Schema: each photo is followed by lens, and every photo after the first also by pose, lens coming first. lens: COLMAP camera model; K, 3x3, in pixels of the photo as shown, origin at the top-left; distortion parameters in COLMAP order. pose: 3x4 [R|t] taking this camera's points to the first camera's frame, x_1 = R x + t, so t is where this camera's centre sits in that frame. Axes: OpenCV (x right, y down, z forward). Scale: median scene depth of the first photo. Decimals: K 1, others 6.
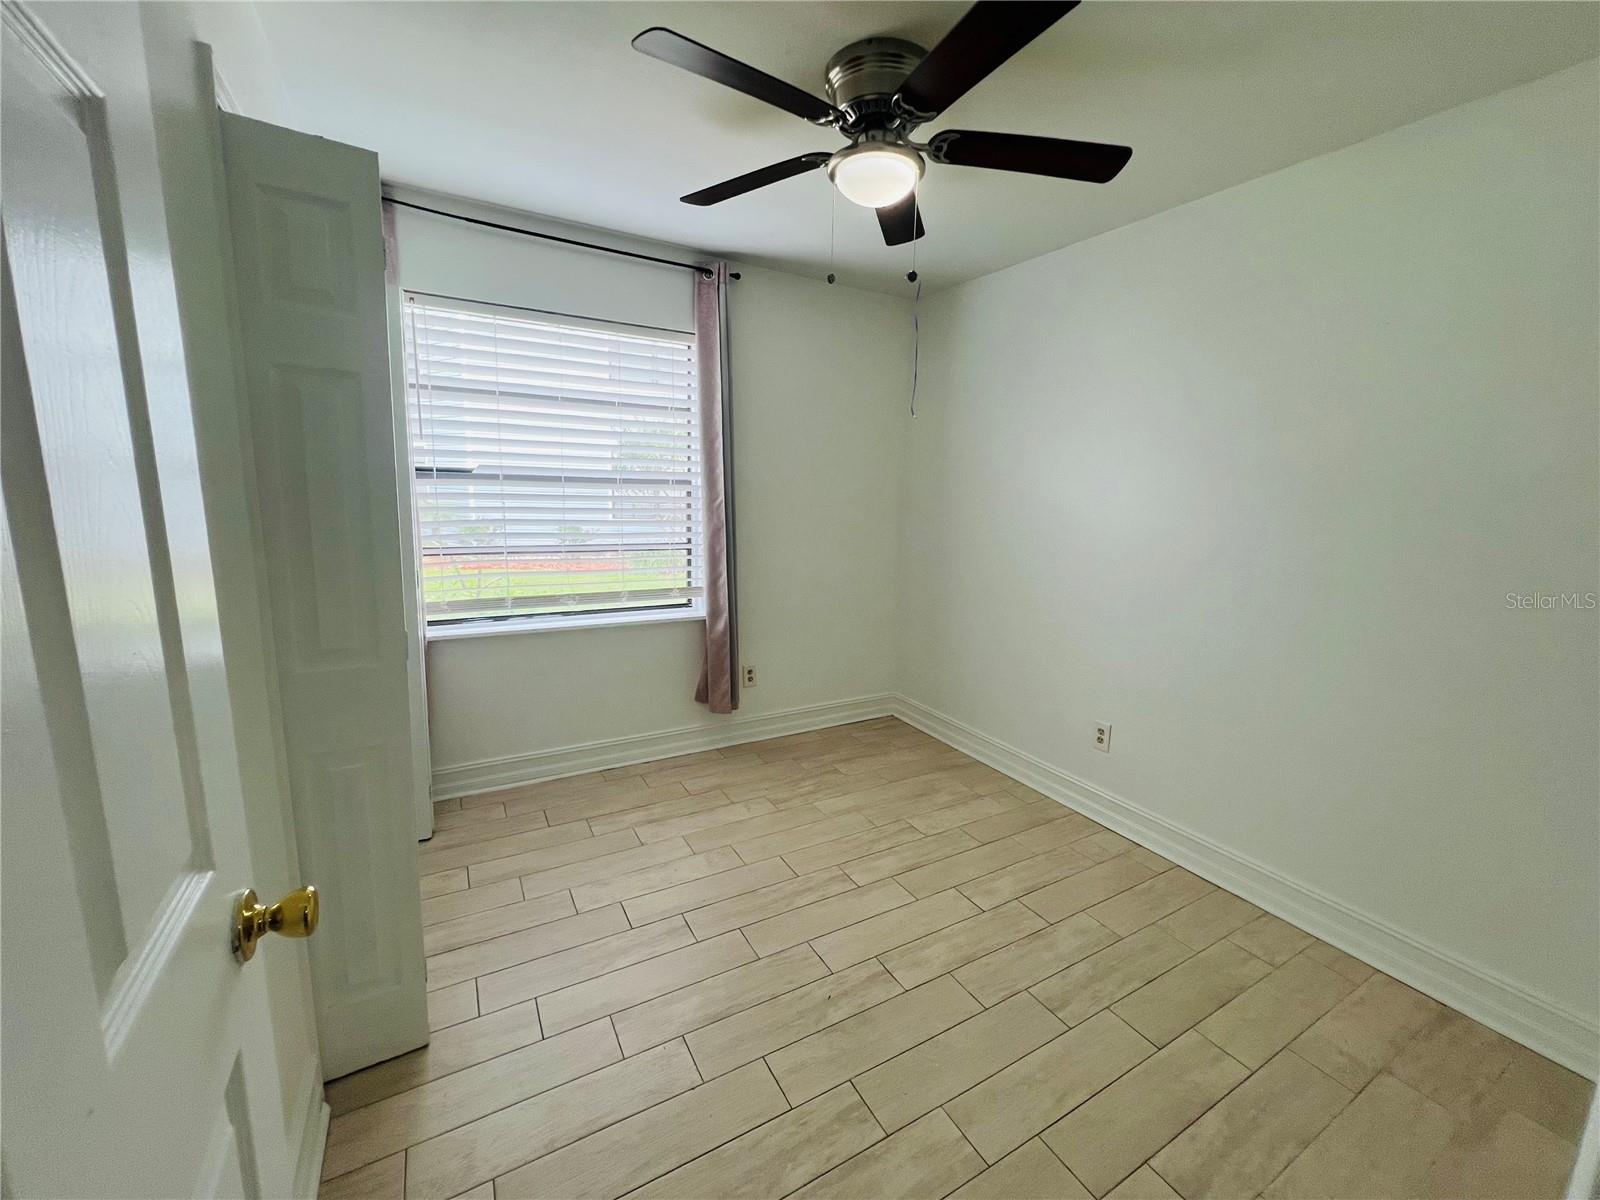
lens RADIAL K [[639.2, 0, 802.3], [0, 639.2, 598.3], [0, 0, 1]] dist [0.001789, 0.000296]
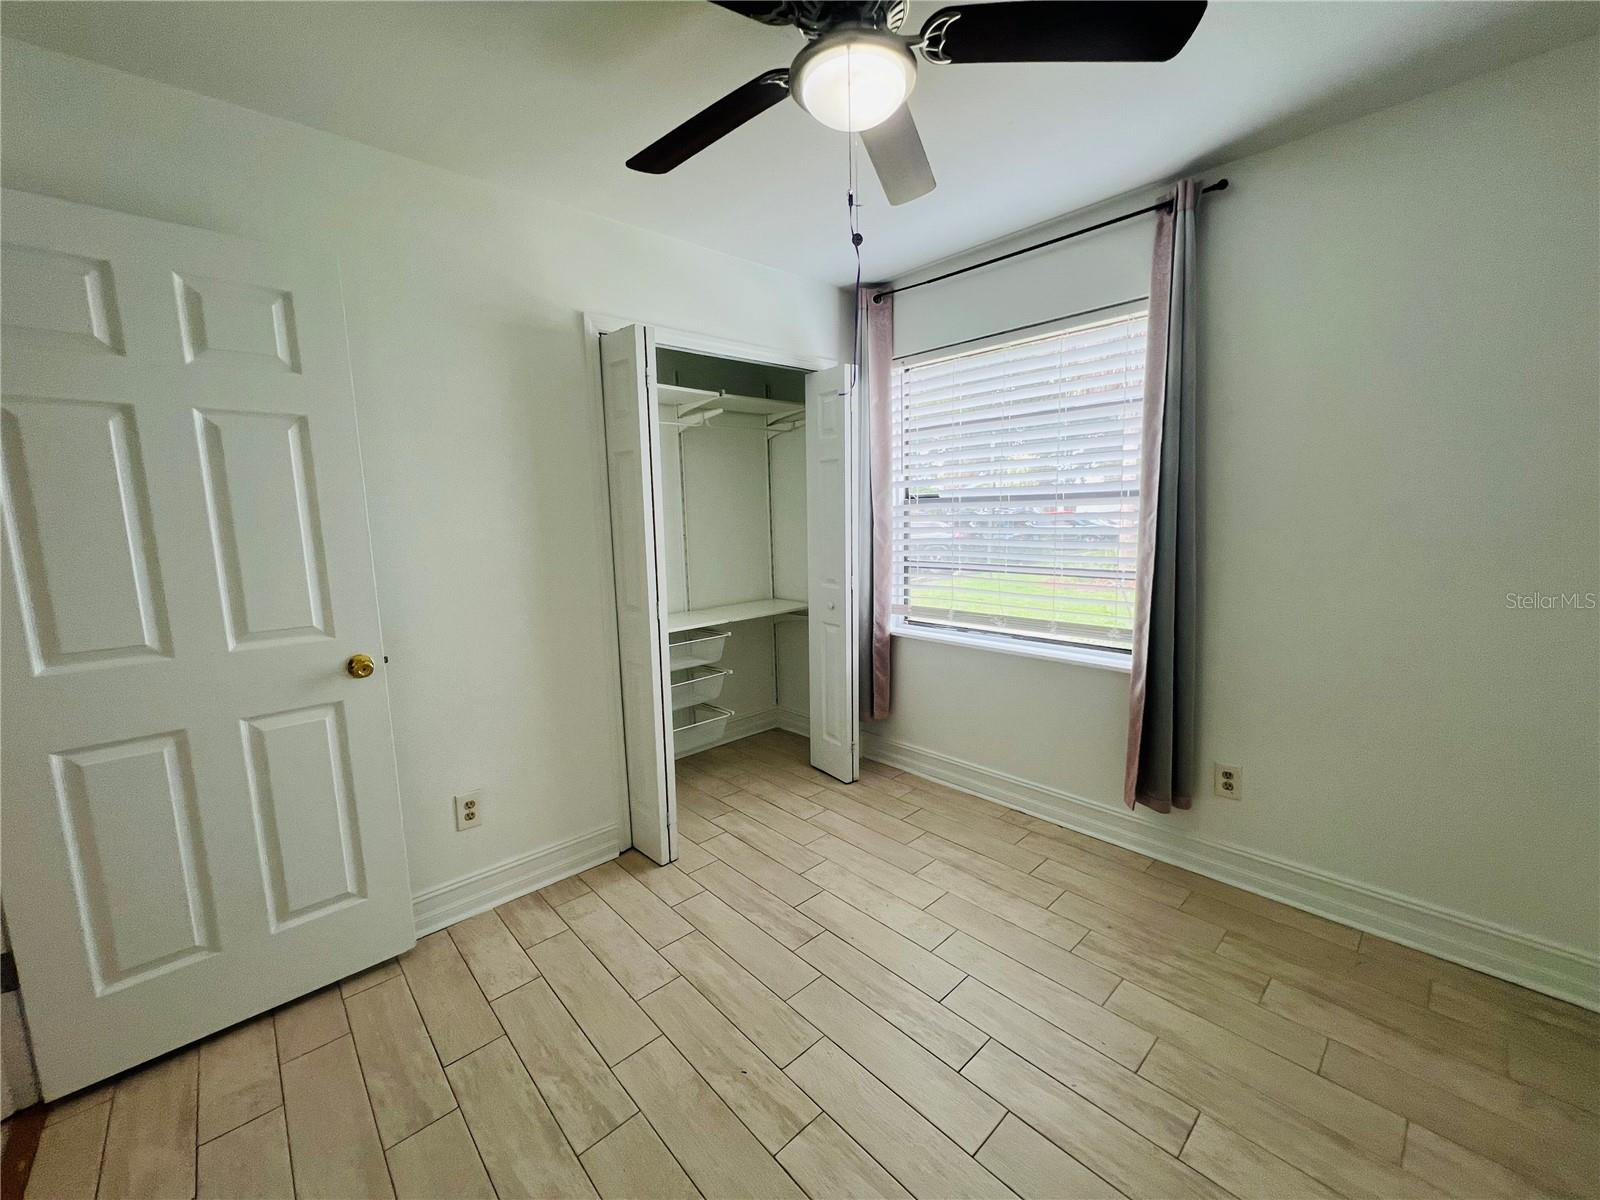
lens RADIAL K [[639.2, 0, 802.3], [0, 639.2, 598.3], [0, 0, 1]] dist [0.001789, 0.000296]
pose [[0.227627, 0.096469, -0.968958, 0.513265], [-0.137808, 0.988256, 0.066016, -0.054969], [0.963947, 0.118503, 0.238248, 0.475029]]
